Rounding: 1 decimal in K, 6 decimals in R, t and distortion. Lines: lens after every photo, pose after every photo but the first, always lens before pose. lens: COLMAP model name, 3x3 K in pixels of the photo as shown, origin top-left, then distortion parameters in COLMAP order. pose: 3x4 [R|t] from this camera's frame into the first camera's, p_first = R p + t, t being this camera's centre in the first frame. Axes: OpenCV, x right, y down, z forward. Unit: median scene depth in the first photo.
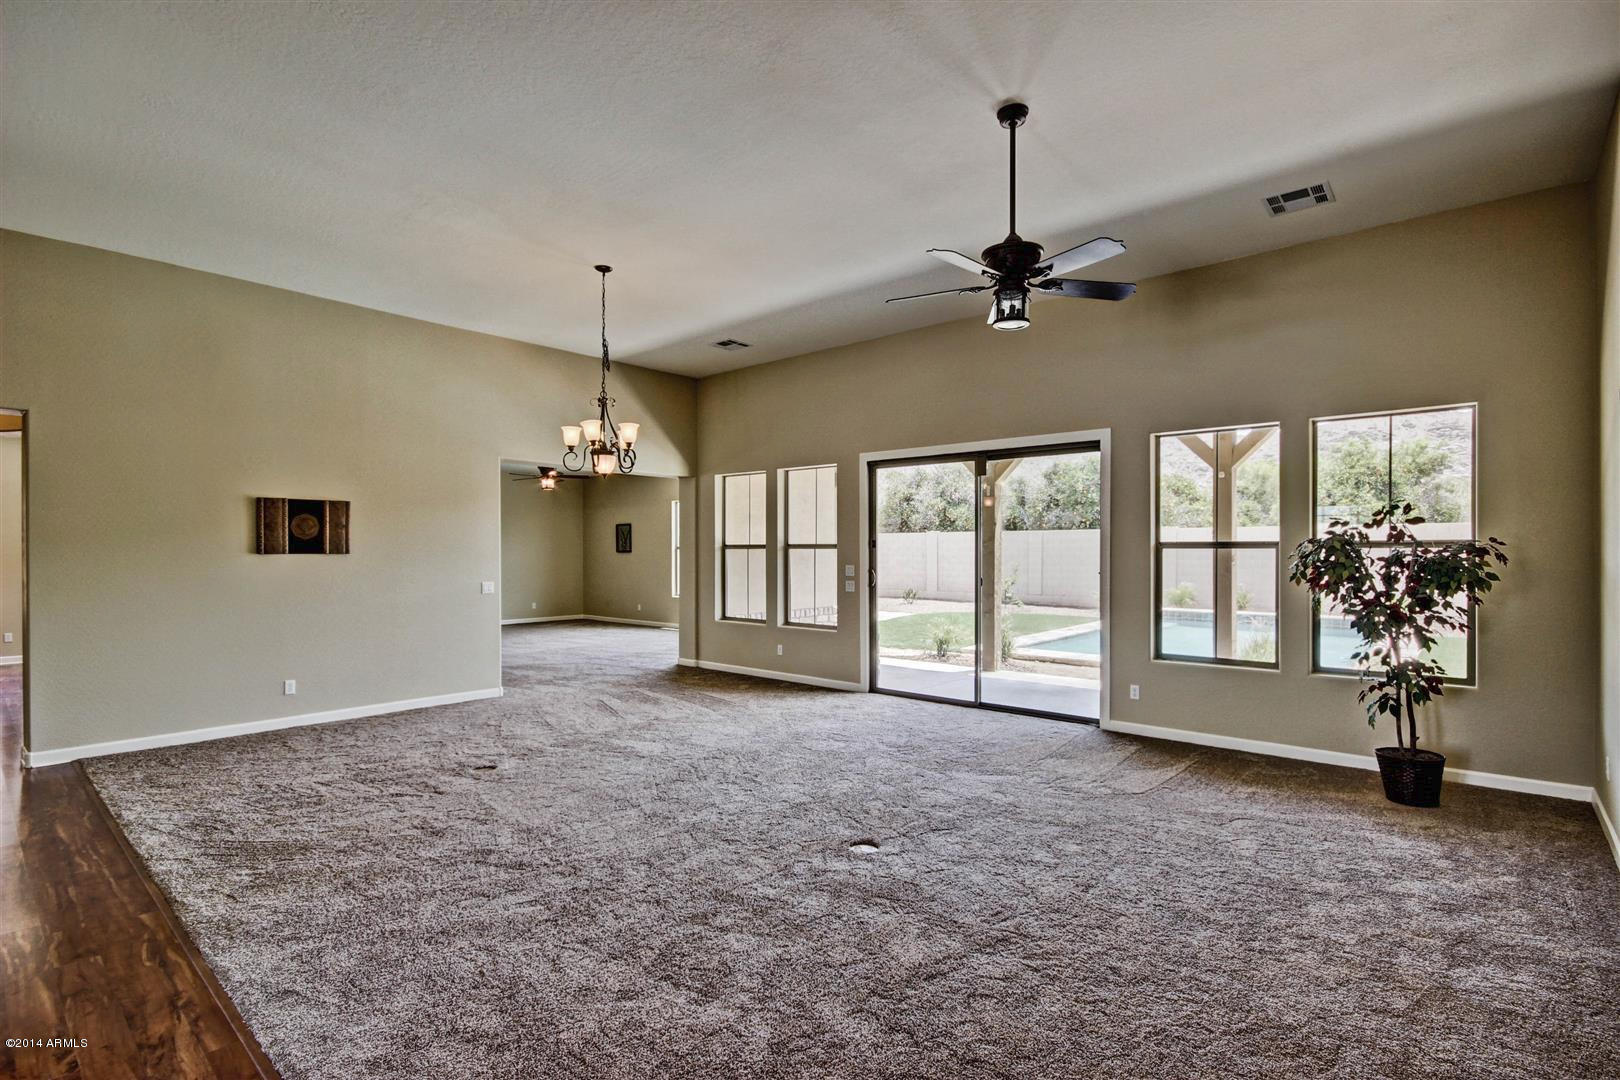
lens RADIAL K [[767.5, 0, 812.5], [0, 767.5, 555.5], [0, 0, 1]] dist [-0.002616, -0.000318]
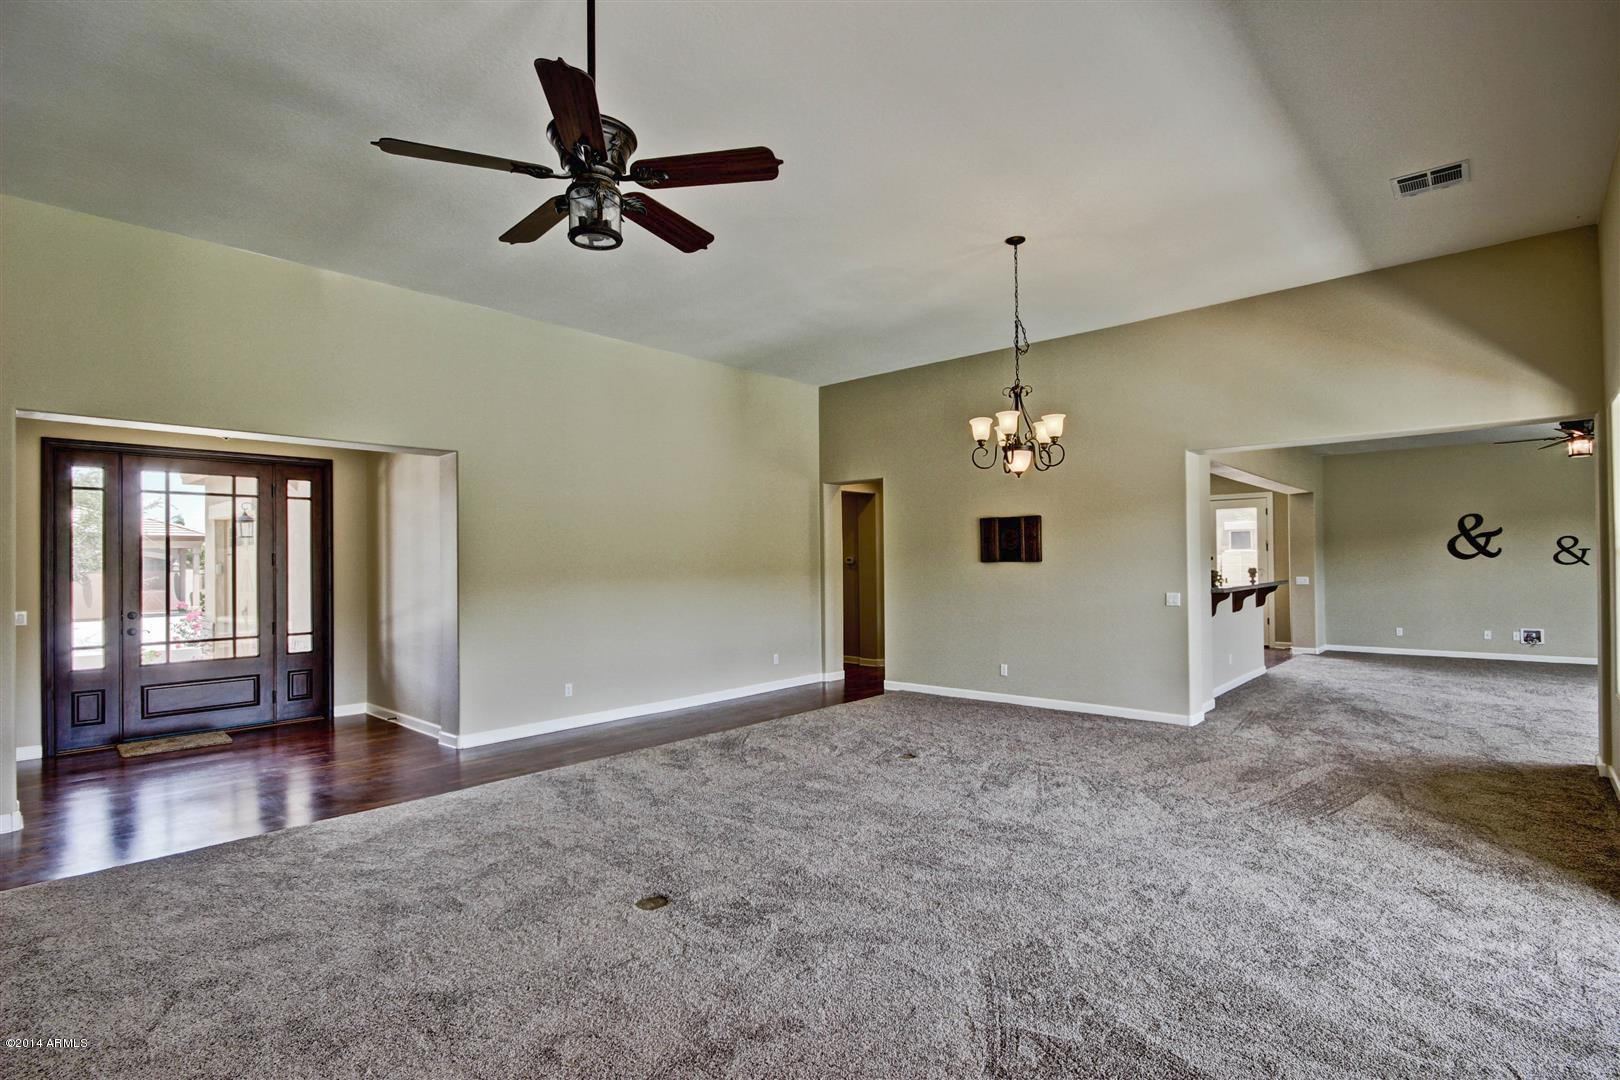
lens RADIAL K [[767.5, 0, 812.5], [0, 767.5, 555.5], [0, 0, 1]] dist [-0.002616, -0.000318]
pose [[-0.007526, -0.008484, -0.999936, 0.611430], [0.002032, 0.999962, -0.008499, -0.002269], [0.999970, -0.002095, -0.007509, 0.777476]]
